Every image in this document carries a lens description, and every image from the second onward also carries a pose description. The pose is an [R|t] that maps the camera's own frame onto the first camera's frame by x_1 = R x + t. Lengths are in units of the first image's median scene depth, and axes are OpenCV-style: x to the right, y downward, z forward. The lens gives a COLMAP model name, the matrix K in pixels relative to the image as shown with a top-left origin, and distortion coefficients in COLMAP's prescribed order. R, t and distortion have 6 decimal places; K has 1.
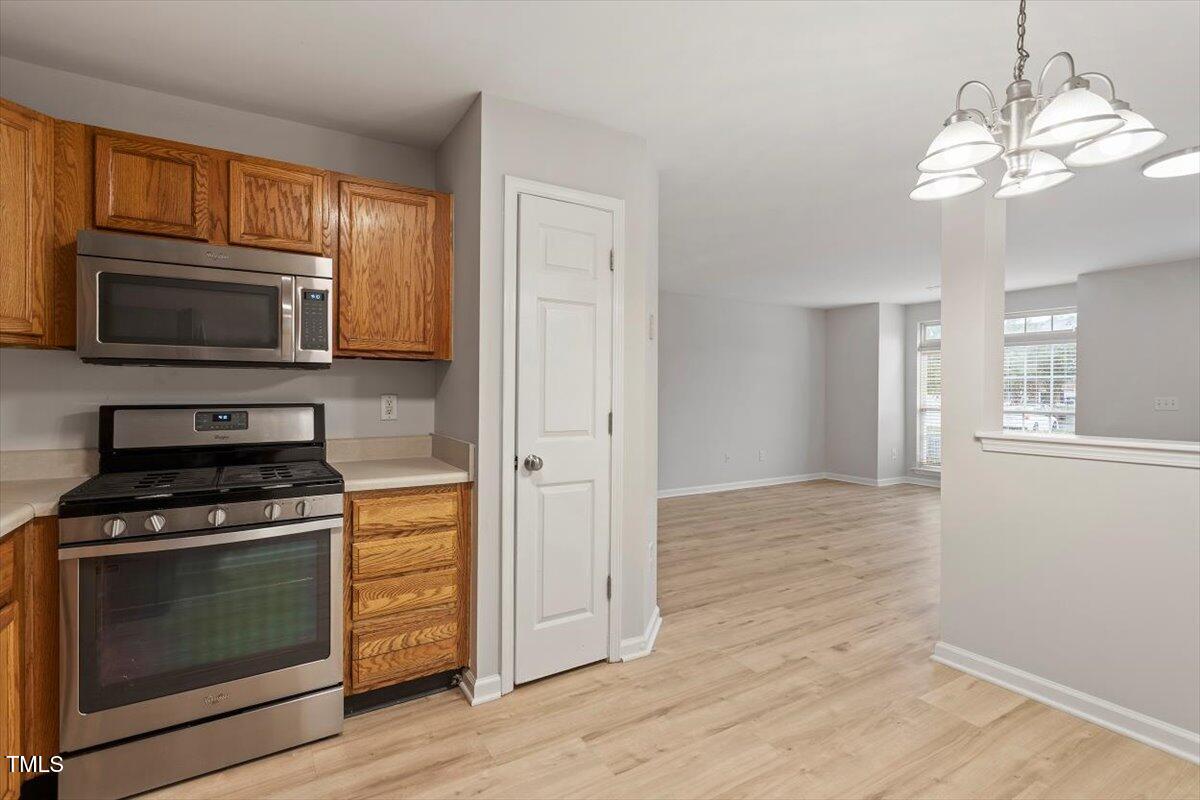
lens RADIAL K [[575.6, 0, 603.9], [0, 575.6, 392.0], [0, 0, 1]] dist [0.001464, -0.000989]
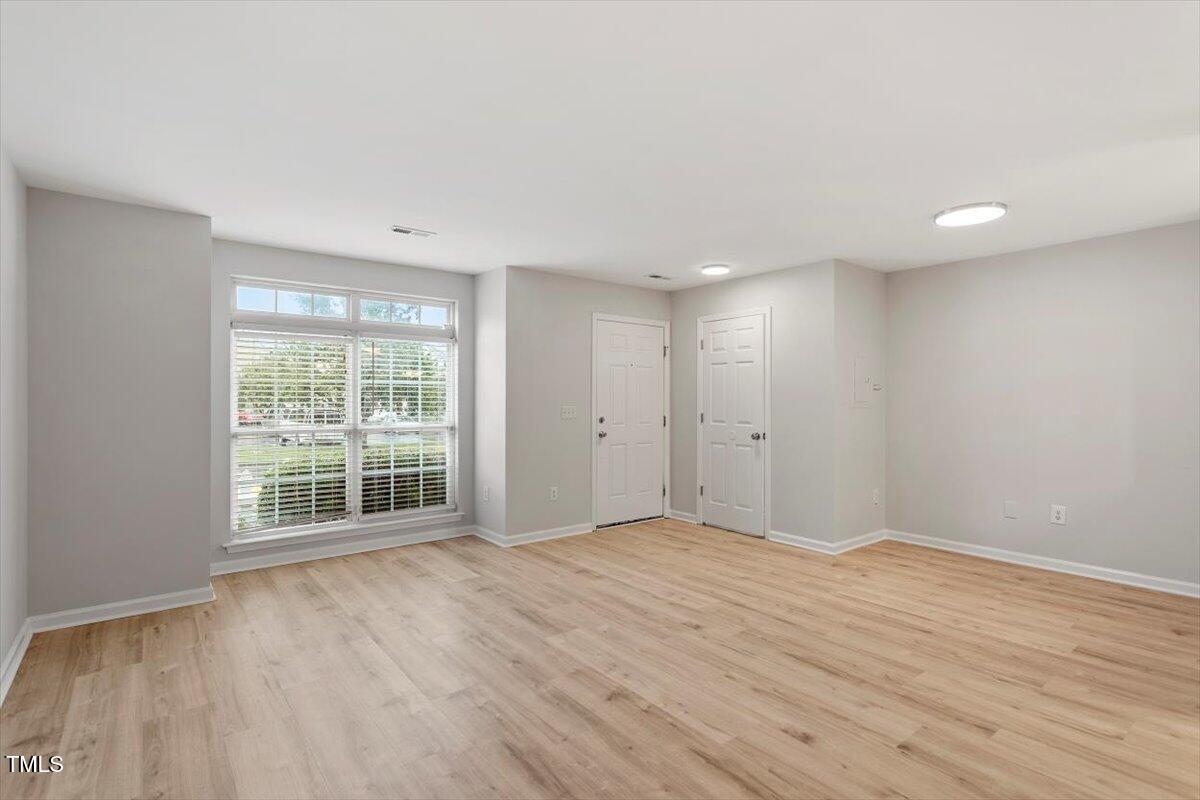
lens RADIAL K [[575.6, 0, 603.9], [0, 575.6, 392.0], [0, 0, 1]] dist [0.001464, -0.000989]
pose [[-0.111445, 0.011956, 0.993699, -0.013658], [0.005949, 0.999918, -0.011364, -0.000664], [-0.993753, 0.004645, -0.111507, 0.249376]]
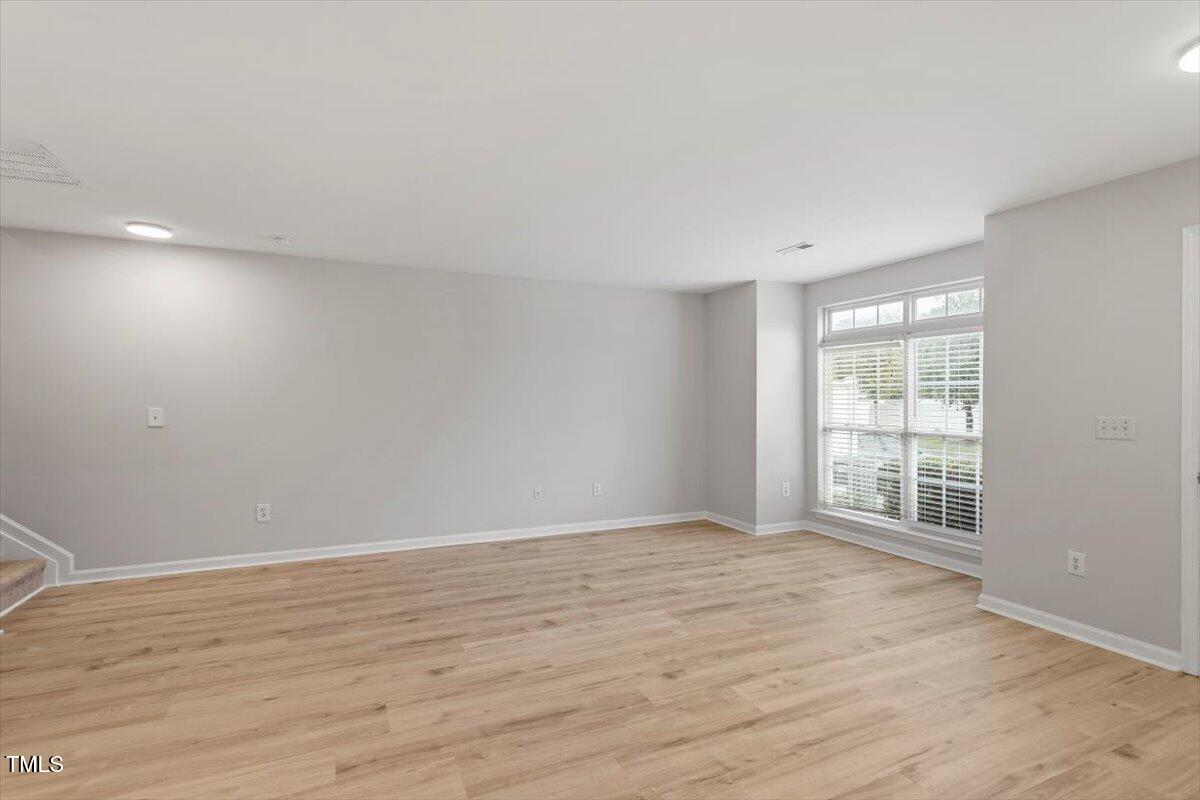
lens RADIAL K [[572.8, 0, 608.4], [0, 572.8, 402.0], [0, 0, 1]] dist [0.002420, -0.000060]
pose [[0.993663, 0.002778, -0.112362, 0.127278], [-0.002951, 0.999995, -0.001372, -0.000483], [0.112357, 0.001695, 0.993666, 0.090731]]
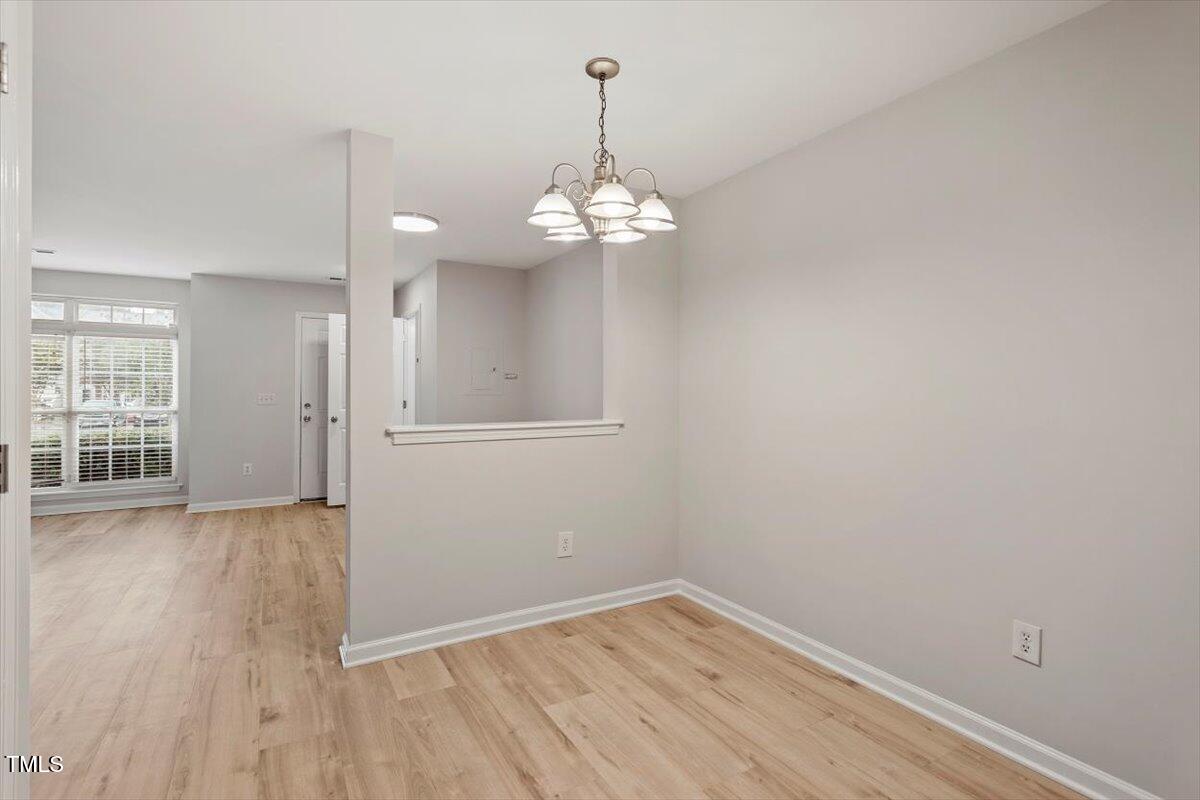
lens RADIAL K [[575.6, 0, 603.9], [0, 575.6, 392.0], [0, 0, 1]] dist [0.001464, -0.000989]
pose [[0.015973, -0.008177, 0.999839, -0.046846], [0.001363, 0.999966, 0.008157, -0.000555], [-0.999872, 0.001233, 0.015983, 0.068227]]
